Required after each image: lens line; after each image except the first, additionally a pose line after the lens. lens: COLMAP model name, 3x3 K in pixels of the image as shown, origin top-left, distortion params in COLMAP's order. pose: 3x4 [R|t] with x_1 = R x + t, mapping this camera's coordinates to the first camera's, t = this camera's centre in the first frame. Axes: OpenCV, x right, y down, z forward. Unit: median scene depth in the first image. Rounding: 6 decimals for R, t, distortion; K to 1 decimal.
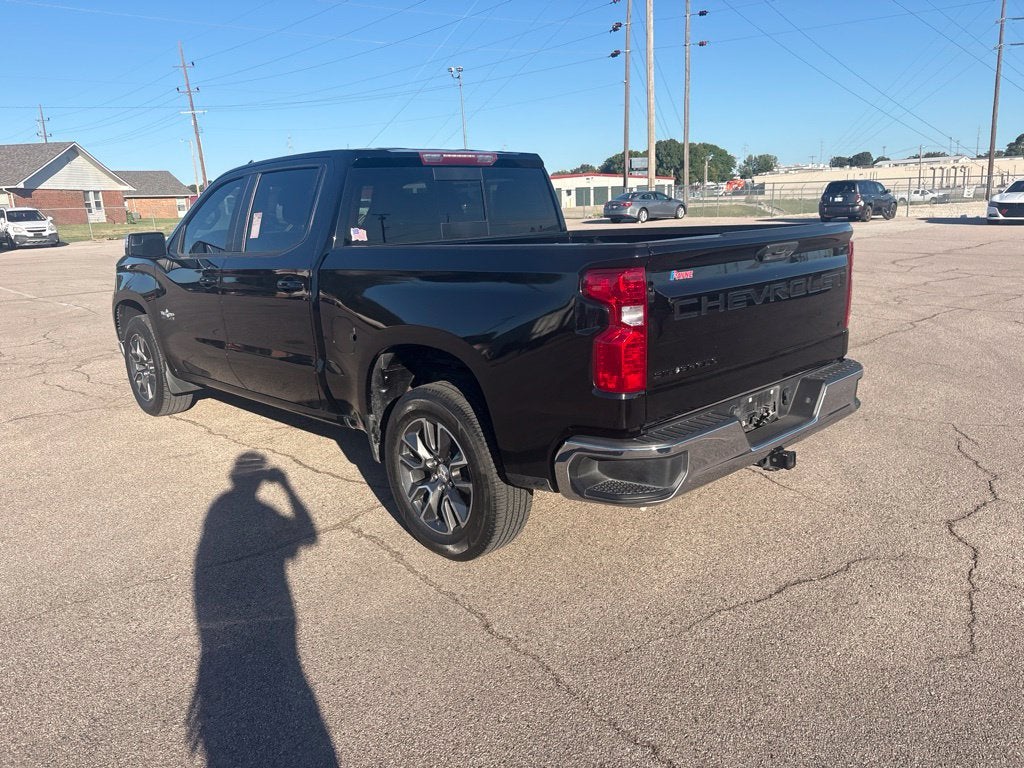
lens RADIAL K [[789.8, 0, 514.4], [0, 789.8, 385.1], [0, 0, 1]] dist [0.061529, -0.067287]
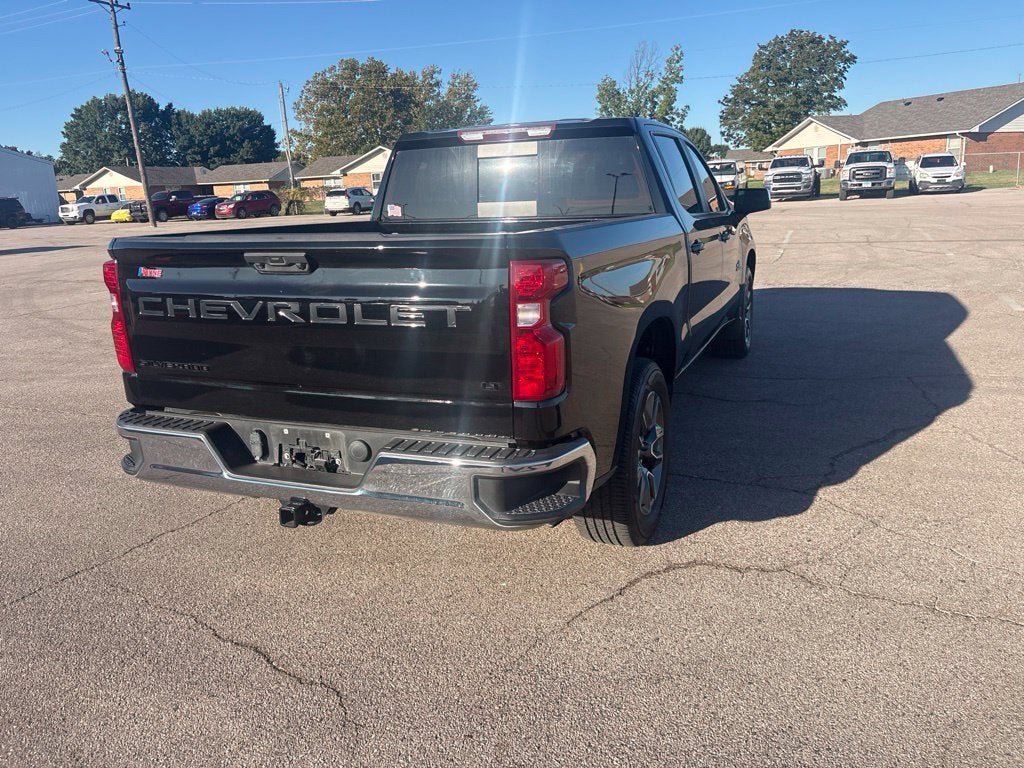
lens RADIAL K [[793.9, 0, 512.0], [0, 793.9, 384.0], [0, 0, 1]] dist [-0.001950, 0.061167]
pose [[0.401605, 0.245631, -0.882258, 0.125301], [-0.183375, 0.965419, 0.185311, -0.025818], [0.897267, 0.087362, 0.432759, 0.092505]]
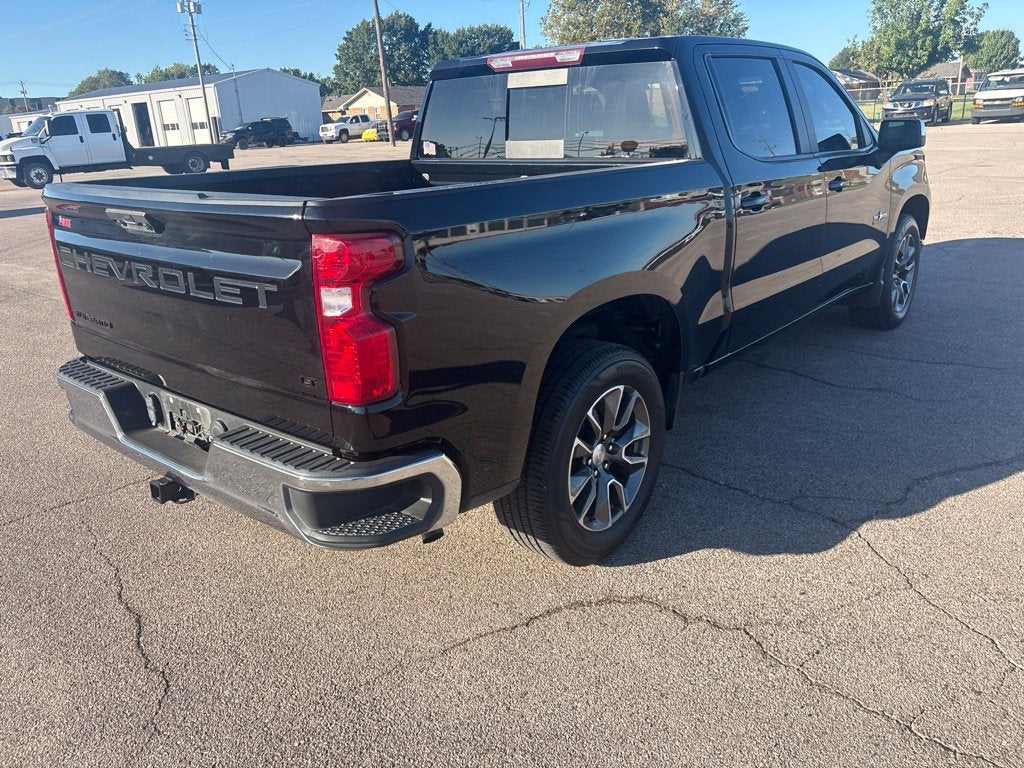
lens RADIAL K [[789.8, 0, 514.4], [0, 789.8, 385.1], [0, 0, 1]] dist [0.061529, -0.067287]
pose [[0.109005, 0.354884, -0.928534, 0.118752], [-0.187012, 0.924742, 0.331480, -0.036183], [0.976291, 0.137514, 0.167169, 0.132156]]
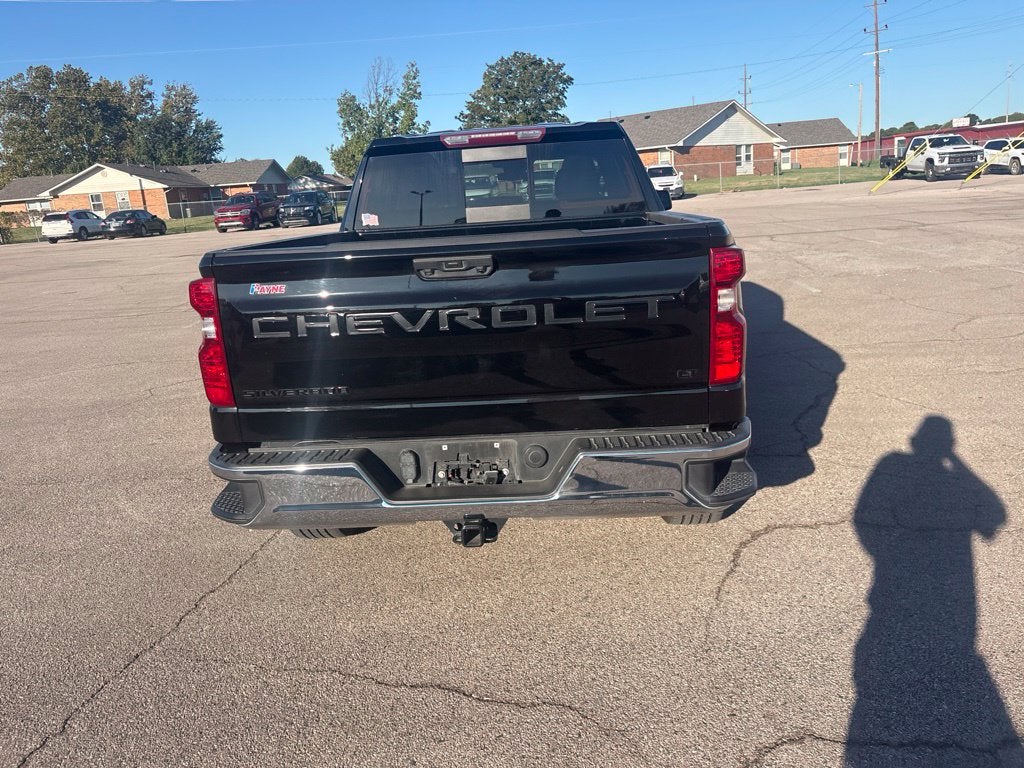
lens RADIAL K [[789.8, 0, 514.4], [0, 789.8, 385.1], [0, 0, 1]] dist [0.061529, -0.067287]
pose [[0.682557, 0.172642, -0.710149, 0.099328], [-0.126551, 0.984939, 0.117811, -0.016216], [0.719792, 0.009458, 0.694125, 0.053919]]
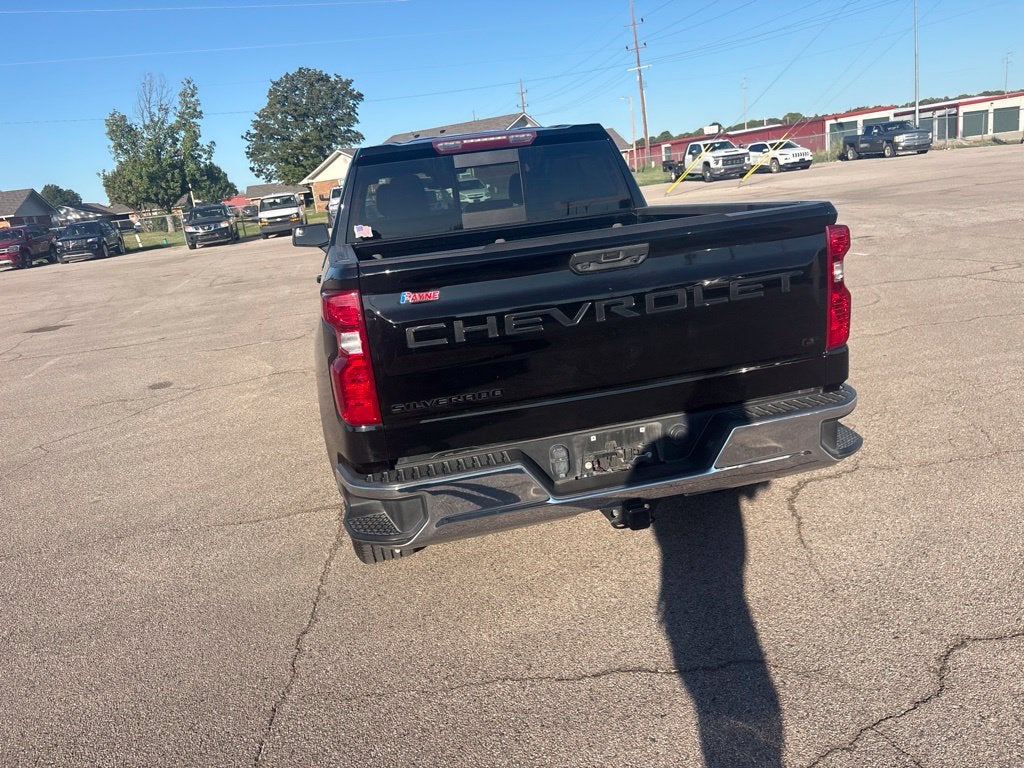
lens RADIAL K [[795.1, 0, 525.2], [0, 795.1, 389.8], [0, 0, 1]] dist [-0.005003, 0.078744]
pose [[0.854491, 0.076306, -0.513831, 0.071789], [-0.038479, 0.995733, 0.083881, -0.010712], [0.518039, -0.051904, 0.853781, 0.028883]]
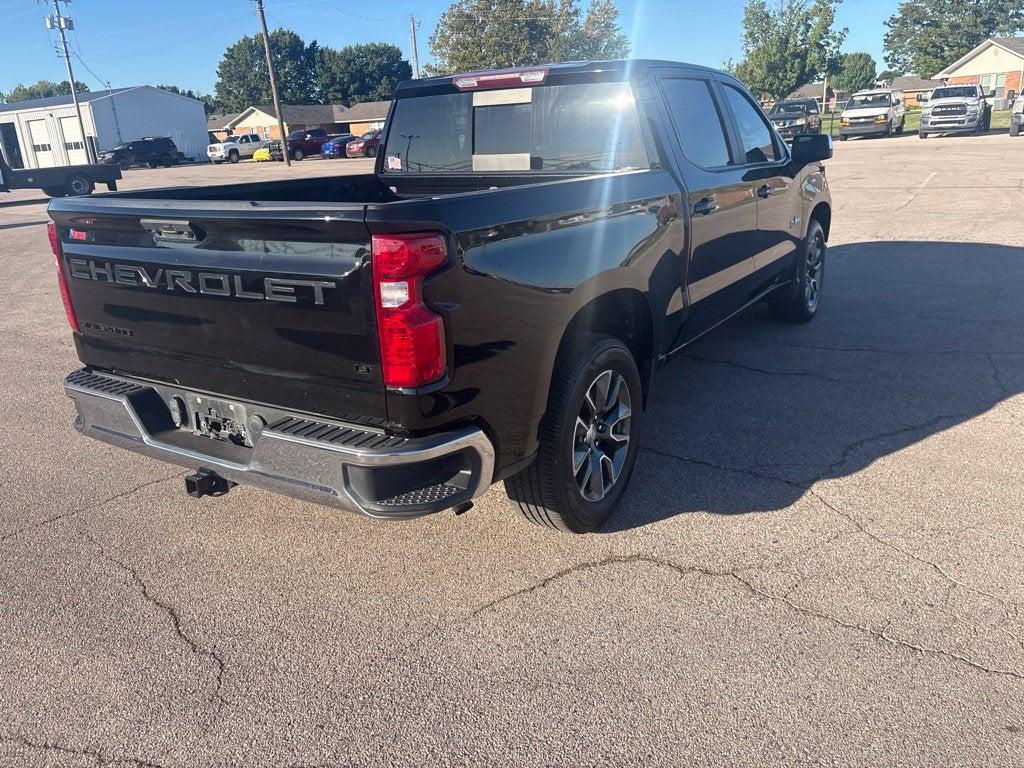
lens RADIAL K [[787.7, 0, 515.5], [0, 787.7, 398.3], [0, 0, 1]] dist [0.065779, -0.069594]
pose [[0.241462, 0.340770, -0.908610, 0.126693], [-0.182878, 0.935518, 0.302262, -0.033370], [0.953022, 0.093180, 0.288211, 0.118345]]
